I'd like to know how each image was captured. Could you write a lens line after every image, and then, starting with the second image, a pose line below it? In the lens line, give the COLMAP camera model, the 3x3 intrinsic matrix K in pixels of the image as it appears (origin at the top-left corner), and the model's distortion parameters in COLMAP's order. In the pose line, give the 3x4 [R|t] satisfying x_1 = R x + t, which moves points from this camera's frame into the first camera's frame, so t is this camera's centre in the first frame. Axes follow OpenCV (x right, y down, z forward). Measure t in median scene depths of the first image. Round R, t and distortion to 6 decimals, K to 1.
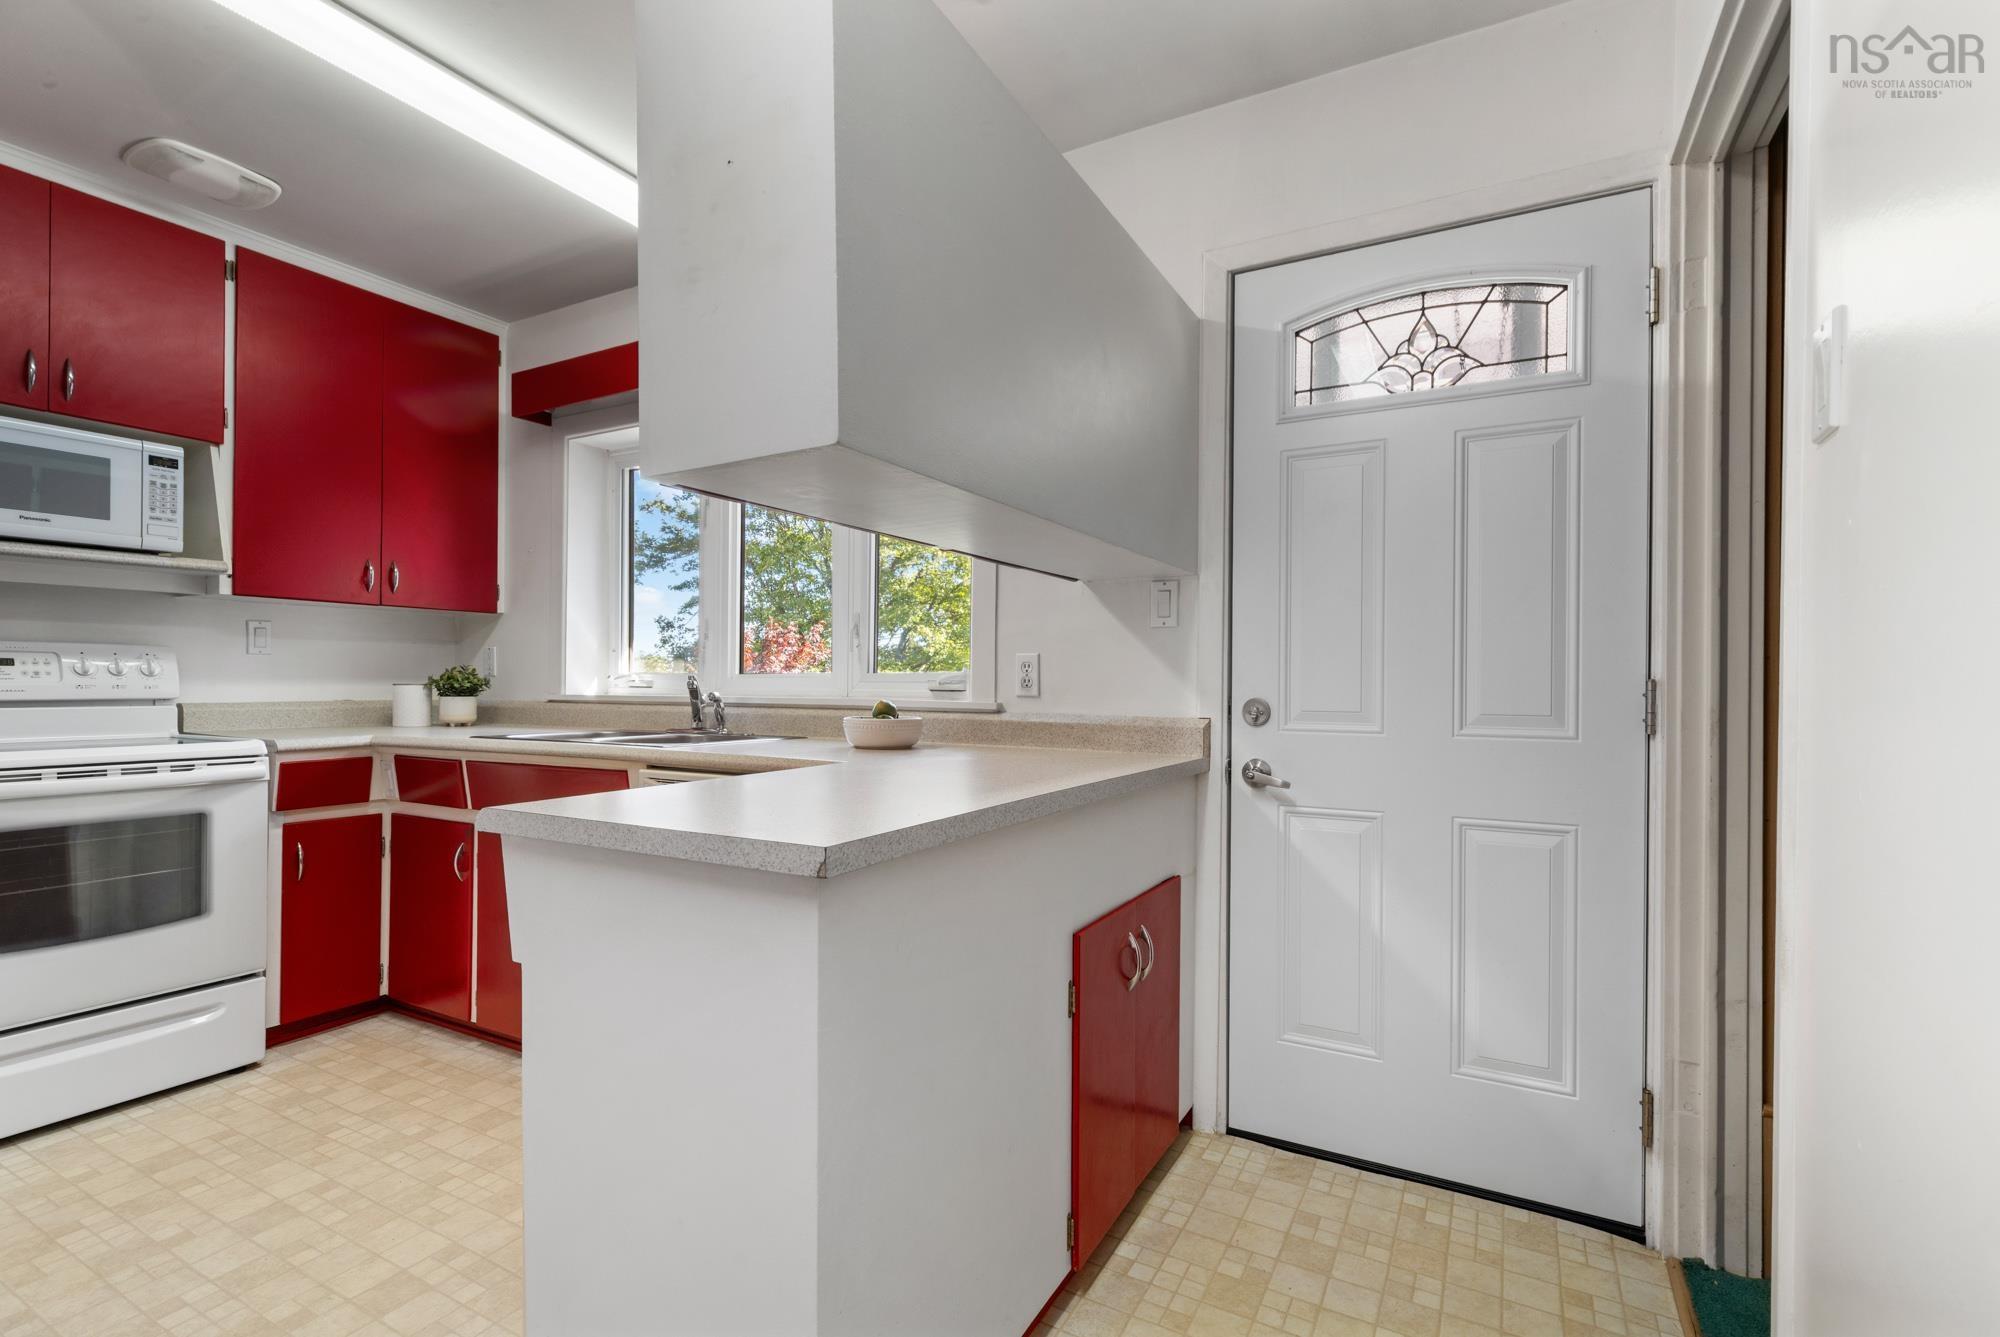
lens RADIAL K [[917.0, 0, 1004.6], [0, 917.0, 682.1], [0, 0, 1]] dist [0.003845, 0.000375]
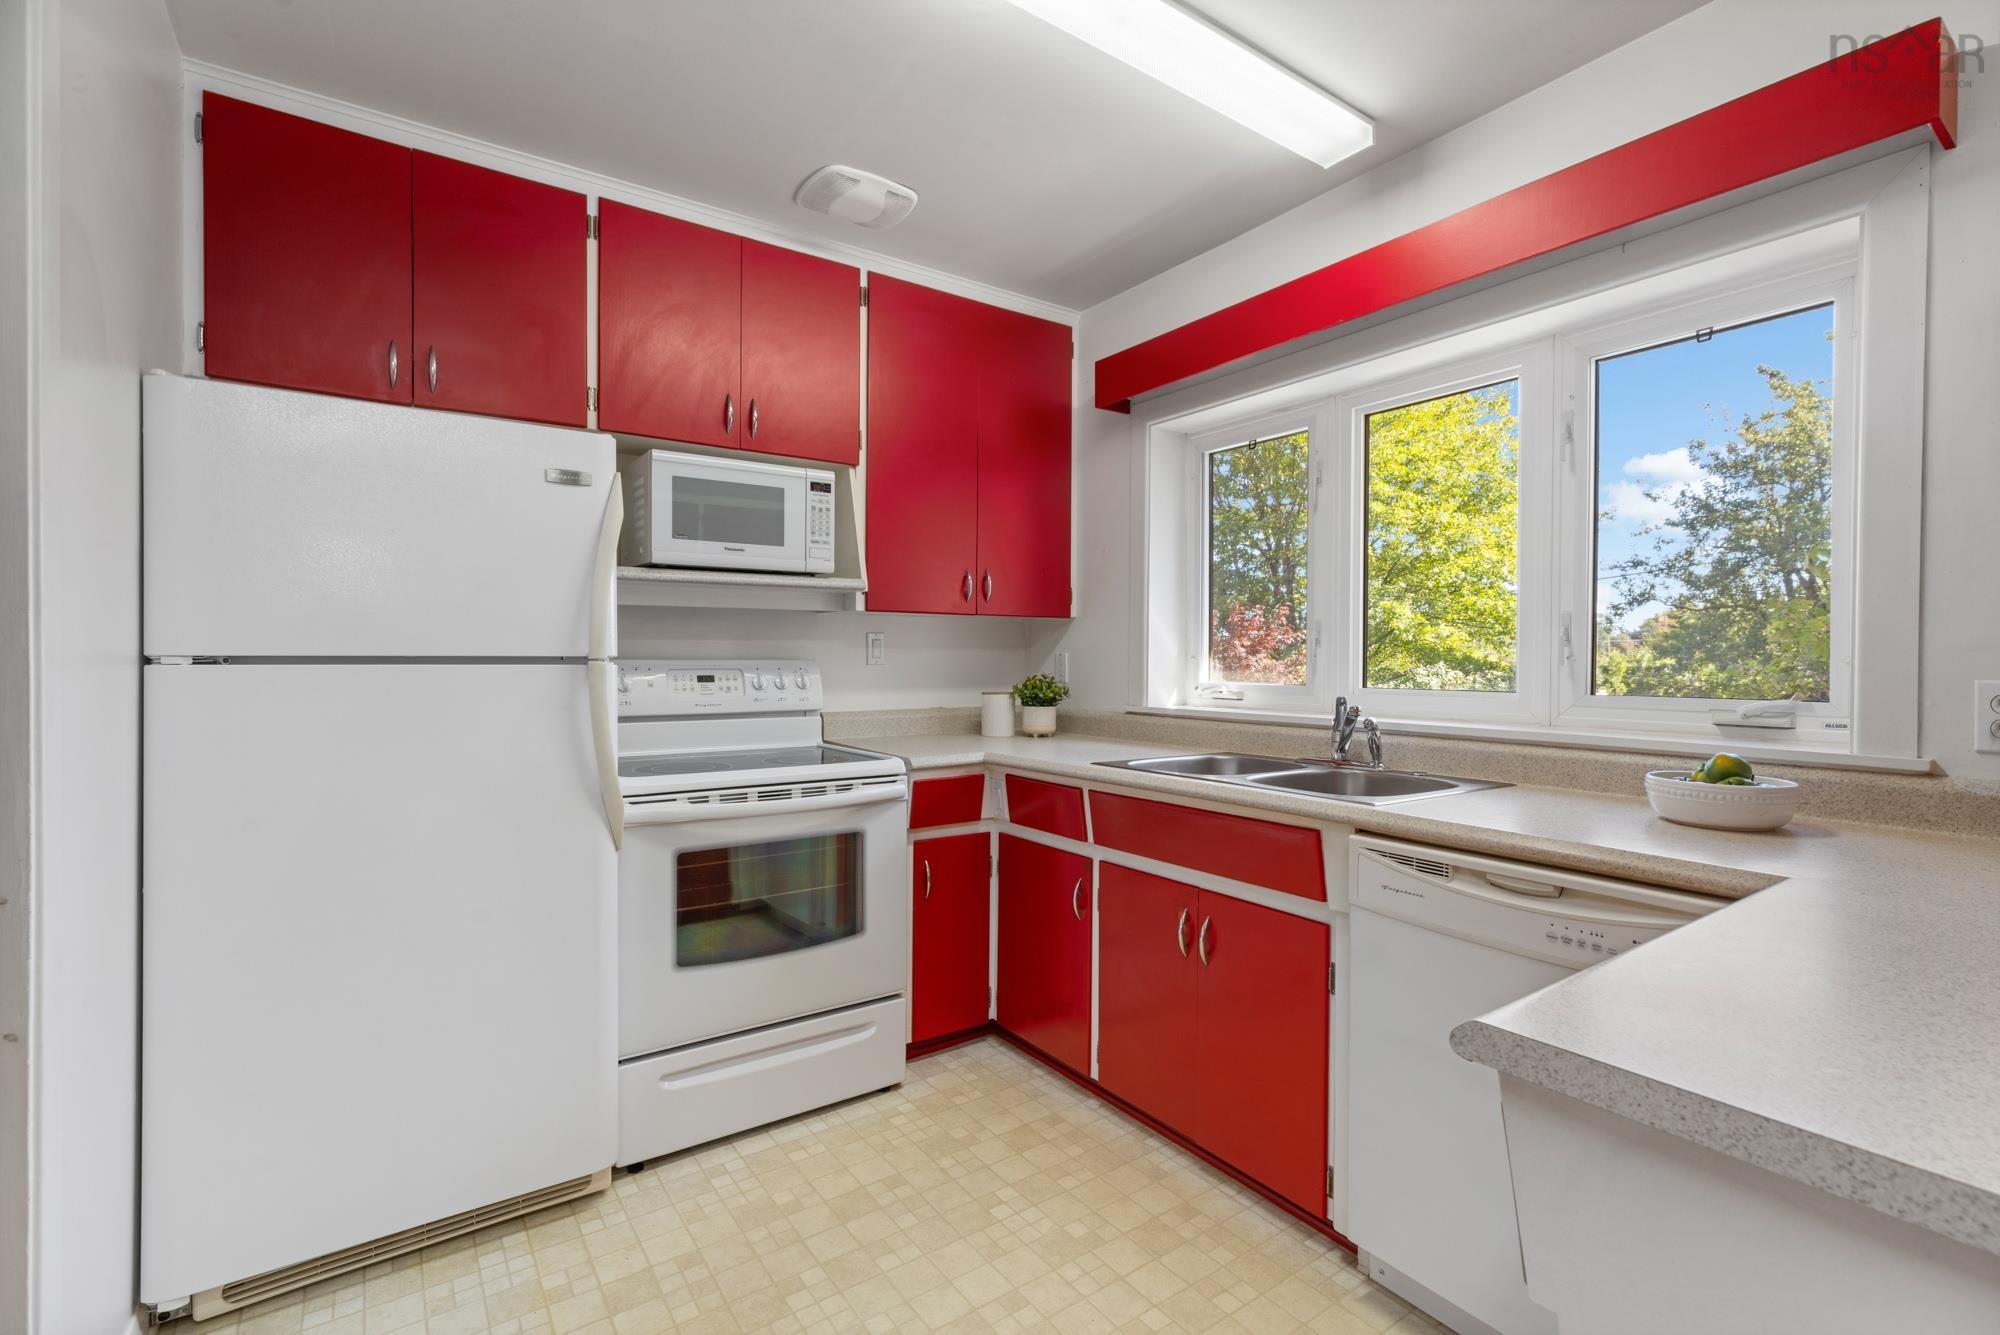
lens RADIAL K [[917.0, 0, 1011.5], [0, 917.0, 664.5], [0, 0, 1]] dist [0.003845, 0.000375]
pose [[0.897645, -0.001037, -0.440718, -0.250962], [0.002392, 0.999994, 0.002519, -0.038717], [0.440713, -0.003316, 0.897642, 0.155727]]
